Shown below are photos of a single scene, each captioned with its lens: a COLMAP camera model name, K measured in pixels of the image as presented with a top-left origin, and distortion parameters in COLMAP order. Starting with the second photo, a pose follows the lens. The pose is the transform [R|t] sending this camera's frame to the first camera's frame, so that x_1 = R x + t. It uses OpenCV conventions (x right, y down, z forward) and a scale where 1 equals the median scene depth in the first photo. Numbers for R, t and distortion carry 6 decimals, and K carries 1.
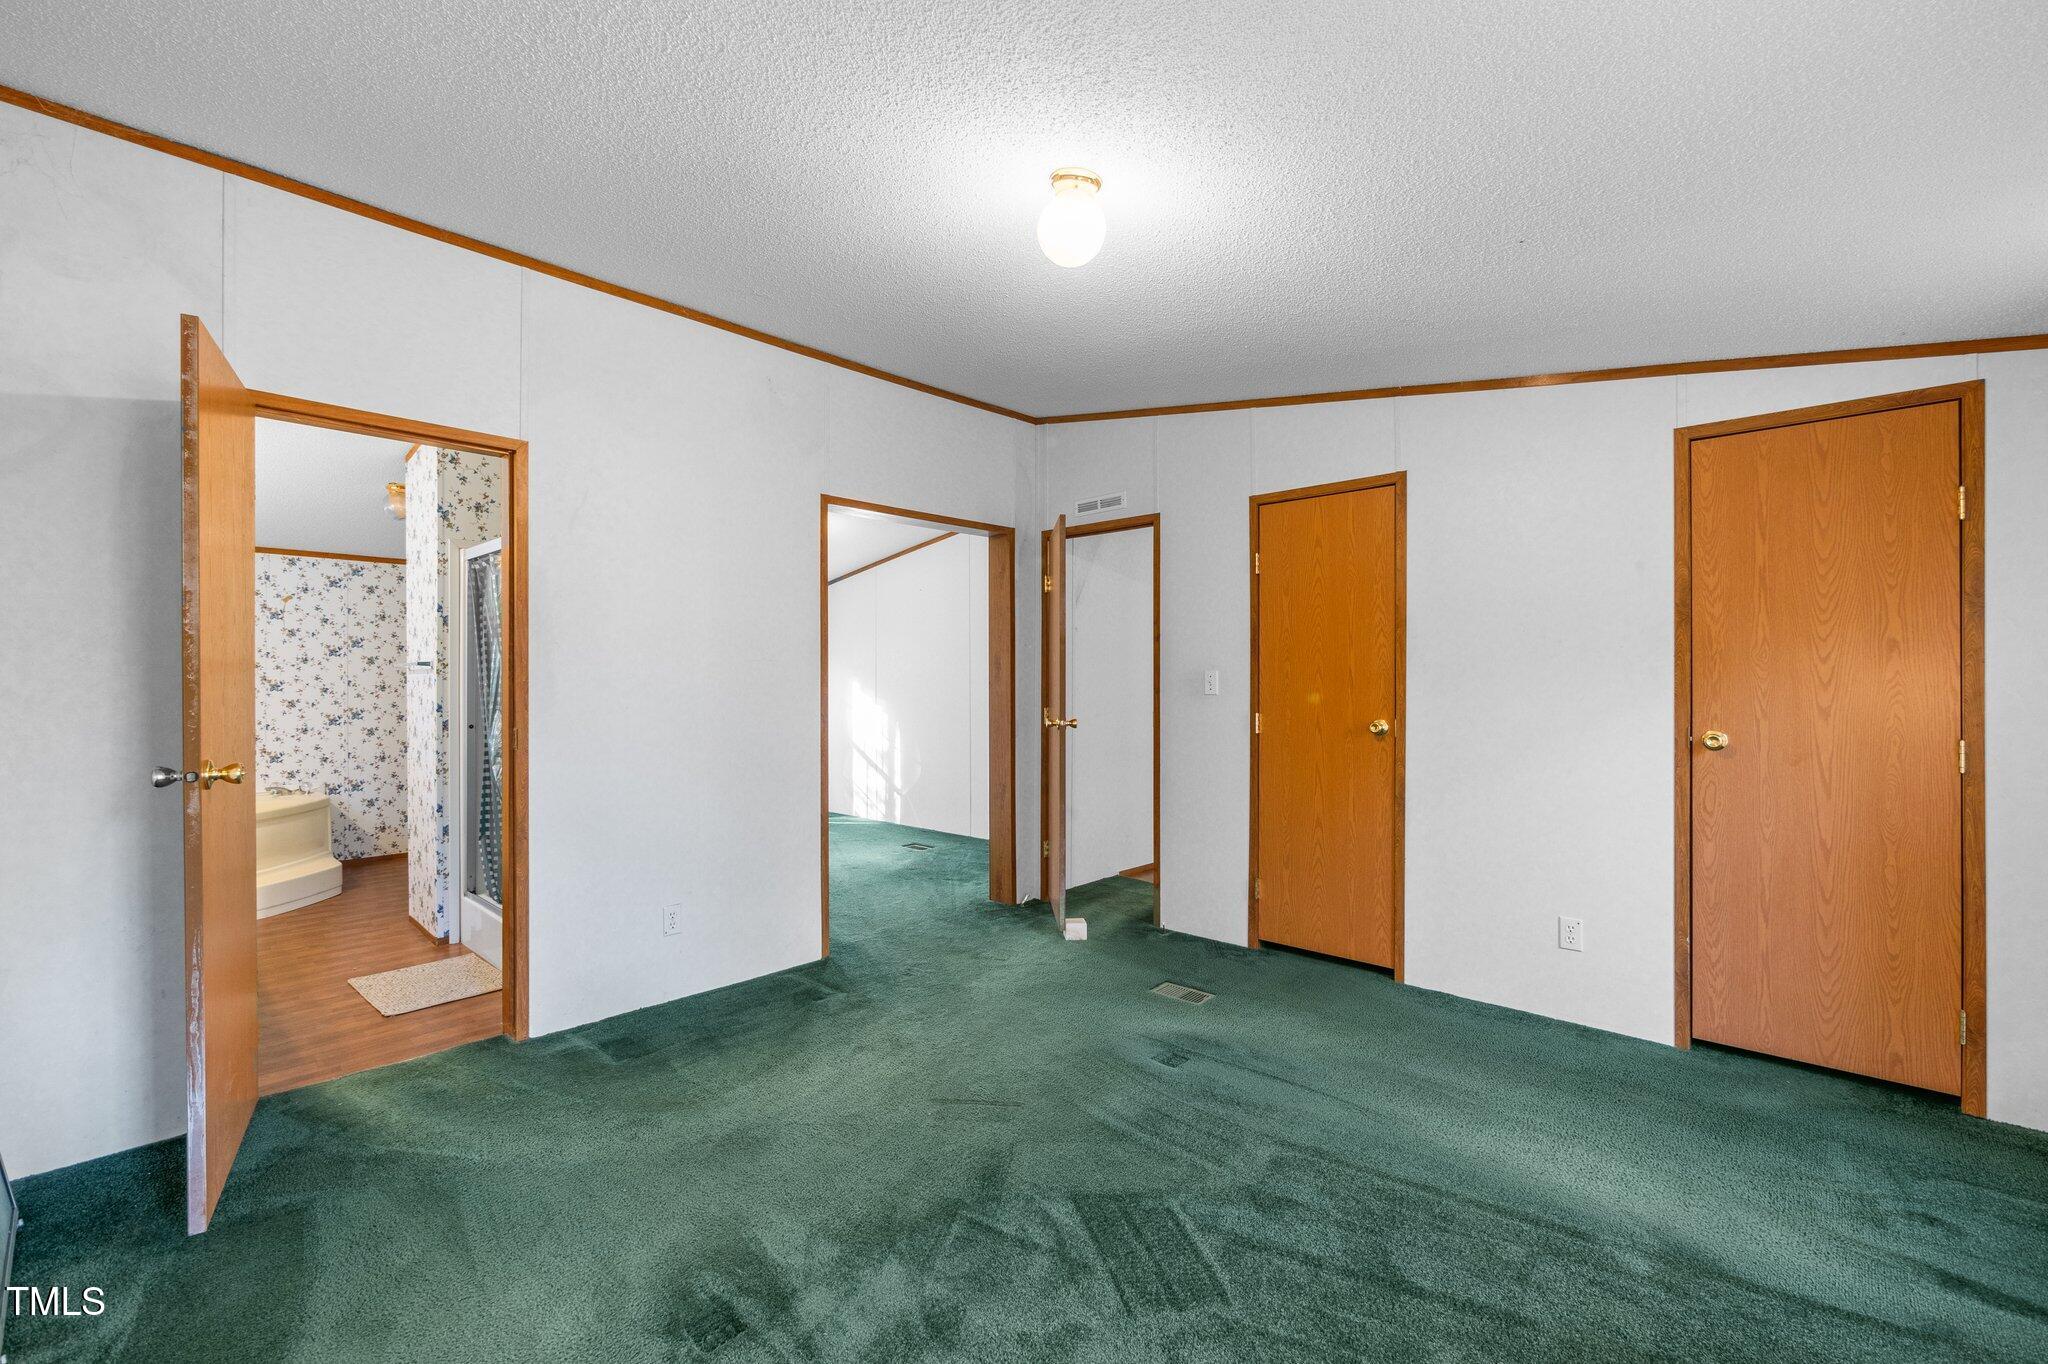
lens RADIAL K [[853.8, 0, 1029.6], [0, 853.8, 696.6], [0, 0, 1]] dist [-0.004509, 0.000282]
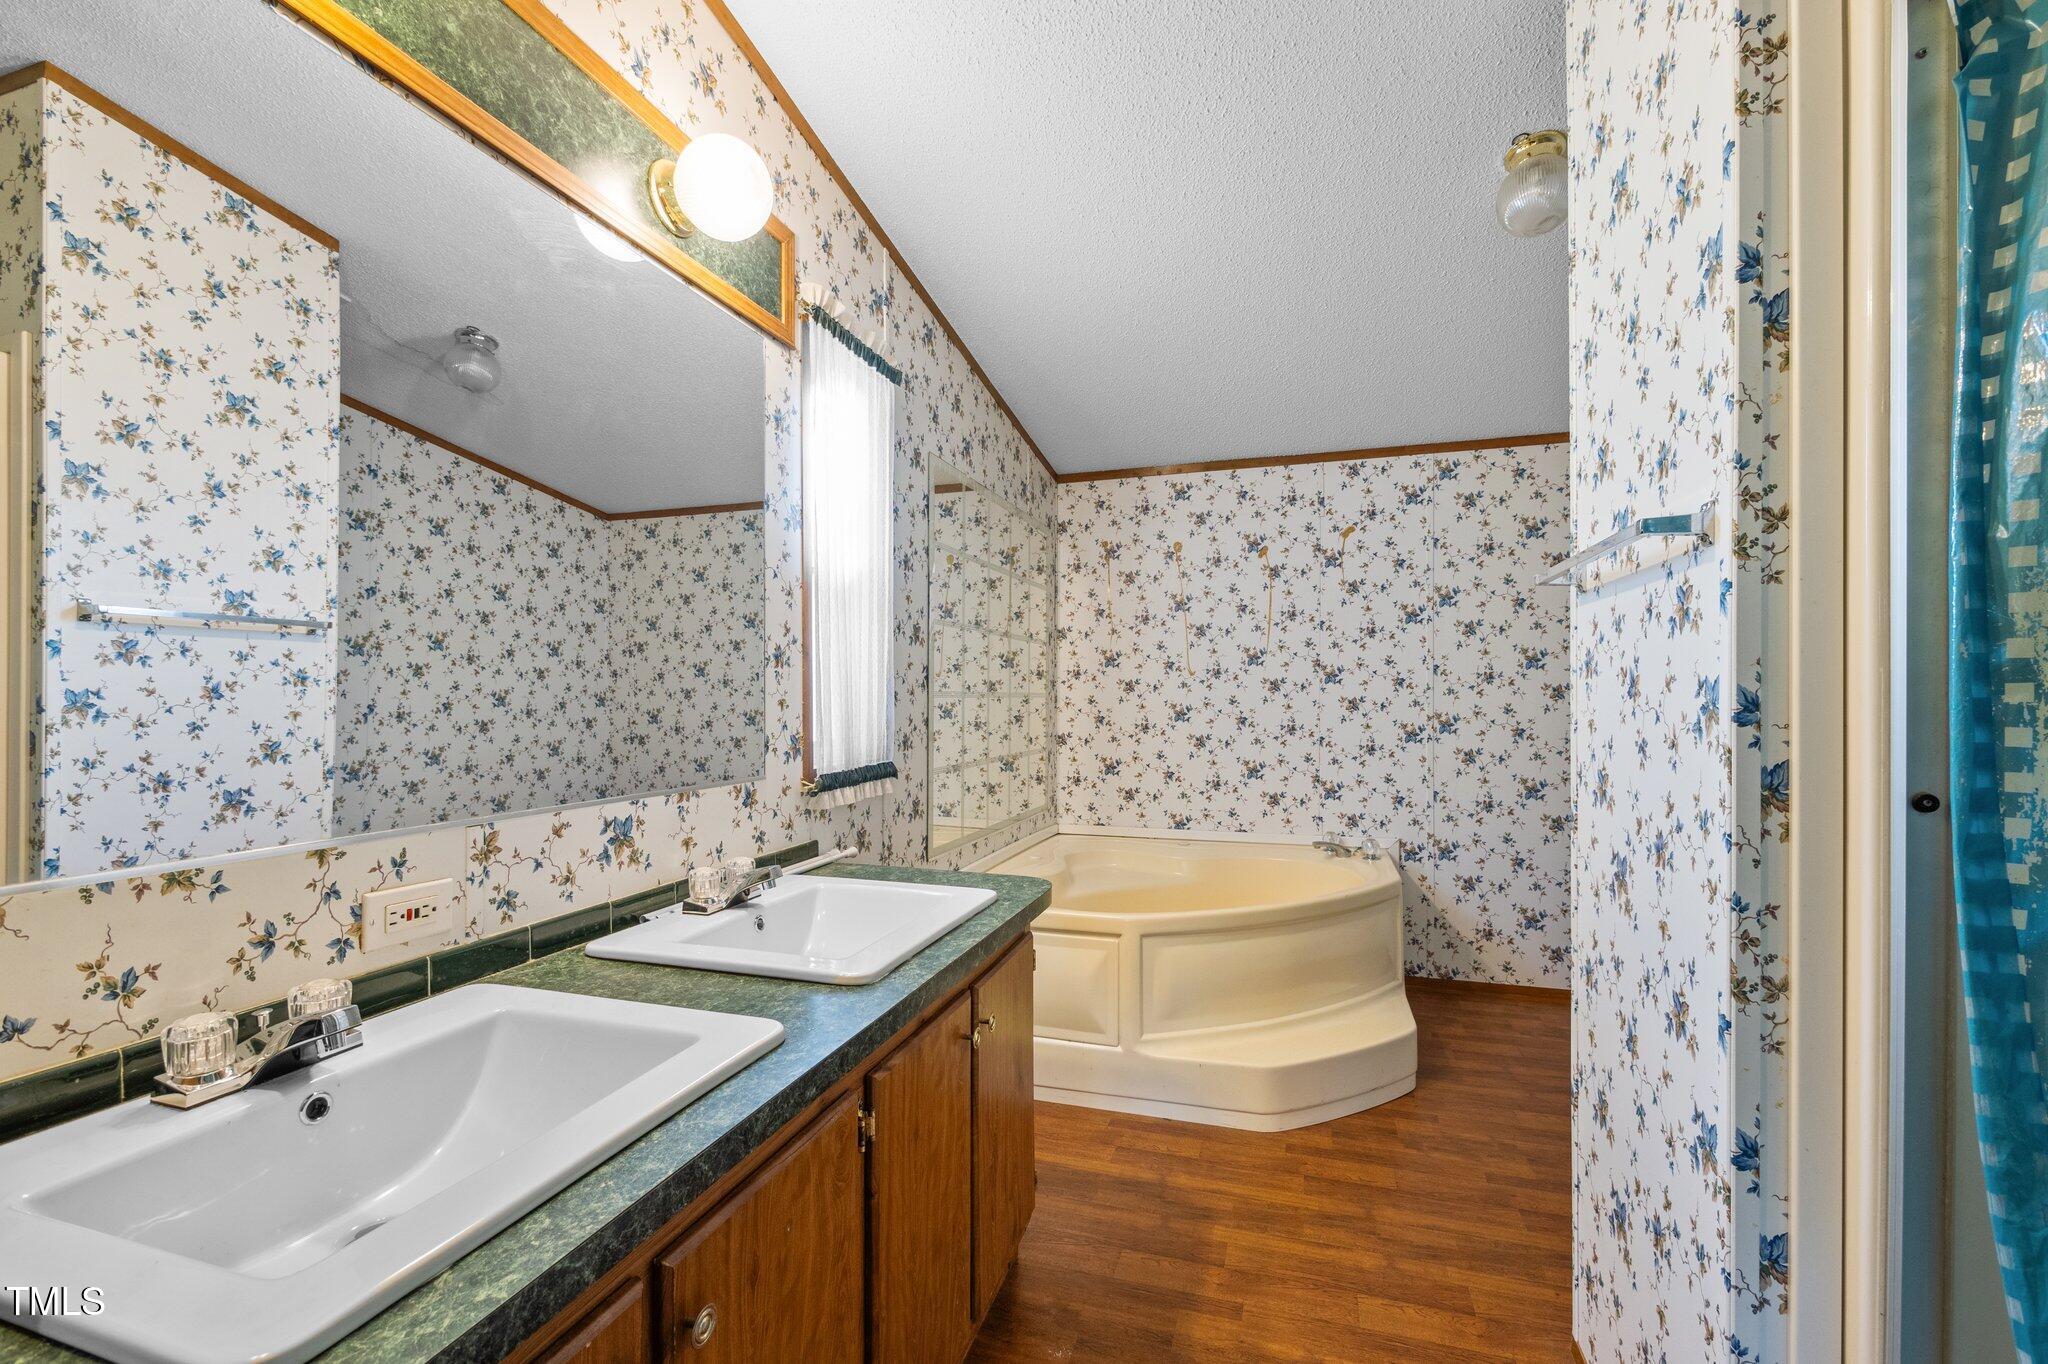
lens RADIAL K [[853.8, 0, 1029.6], [0, 853.8, 696.6], [0, 0, 1]] dist [-0.004509, 0.000282]
pose [[0.424854, -0.005679, -0.905244, -0.409456], [-0.006461, 0.999936, -0.009306, 0.009856], [0.905239, 0.009803, 0.424790, 0.526315]]
